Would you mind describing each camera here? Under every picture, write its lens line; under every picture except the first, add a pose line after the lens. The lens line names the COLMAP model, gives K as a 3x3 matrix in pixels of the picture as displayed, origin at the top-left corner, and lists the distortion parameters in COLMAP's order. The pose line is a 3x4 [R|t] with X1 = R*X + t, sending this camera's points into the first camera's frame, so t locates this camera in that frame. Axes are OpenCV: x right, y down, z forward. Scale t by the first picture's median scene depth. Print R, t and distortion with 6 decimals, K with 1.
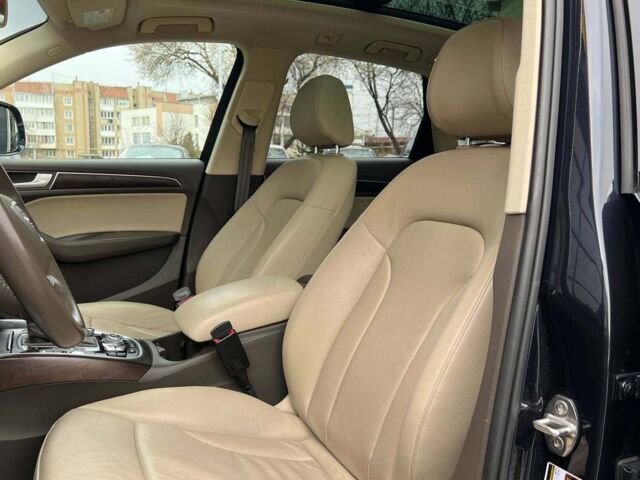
lens RADIAL K [[585.7, 0, 320.0], [0, 585.7, 236.5], [0, 0, 1]] dist [0.040681, -0.041686]
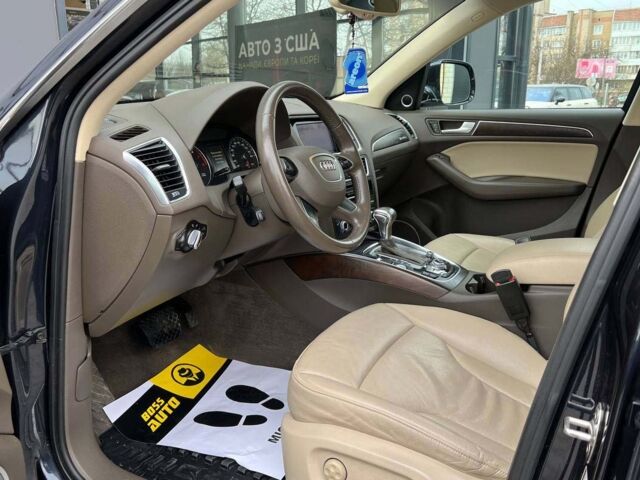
lens RADIAL K [[585.7, 0, 320.9], [0, 585.7, 243.2], [0, 0, 1]] dist [0.040681, -0.041686]
pose [[0.606425, 0.188505, -0.772473, 0.290486], [-0.091551, 0.981584, 0.167662, -0.035147], [0.789853, -0.030954, 0.612515, 0.025748]]
